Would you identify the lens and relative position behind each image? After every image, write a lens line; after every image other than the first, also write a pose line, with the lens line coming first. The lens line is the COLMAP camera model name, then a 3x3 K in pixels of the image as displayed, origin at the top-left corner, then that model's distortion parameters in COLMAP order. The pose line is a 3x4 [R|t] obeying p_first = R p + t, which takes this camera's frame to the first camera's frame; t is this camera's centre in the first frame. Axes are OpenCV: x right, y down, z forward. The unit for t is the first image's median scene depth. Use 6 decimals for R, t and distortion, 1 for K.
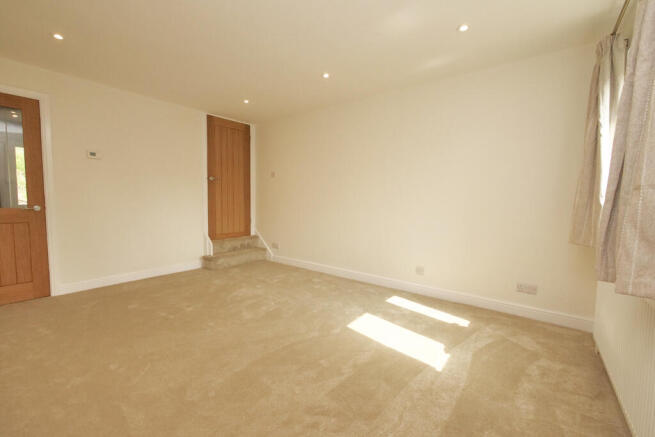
lens RADIAL K [[279.7, 0, 327.5], [0, 279.7, 218.5], [0, 0, 1]] dist [-0.002012, -0.000146]
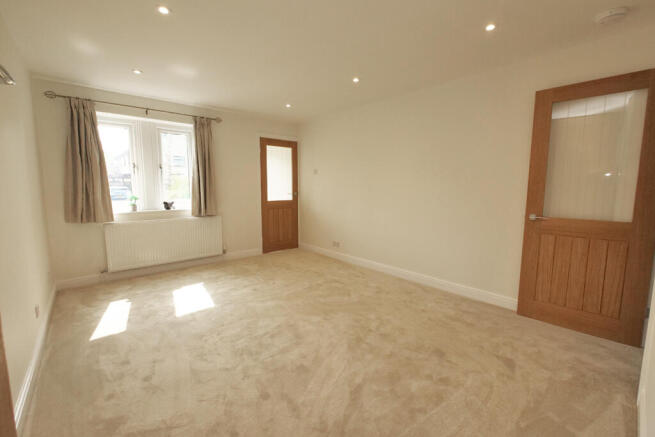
lens RADIAL K [[279.7, 0, 327.5], [0, 279.7, 218.5], [0, 0, 1]] dist [-0.002012, -0.000146]
pose [[-0.981178, -0.045071, 0.187771, -0.542997], [-0.006836, 0.979877, 0.199484, -0.200422], [-0.192983, 0.194446, -0.961742, 1.788888]]
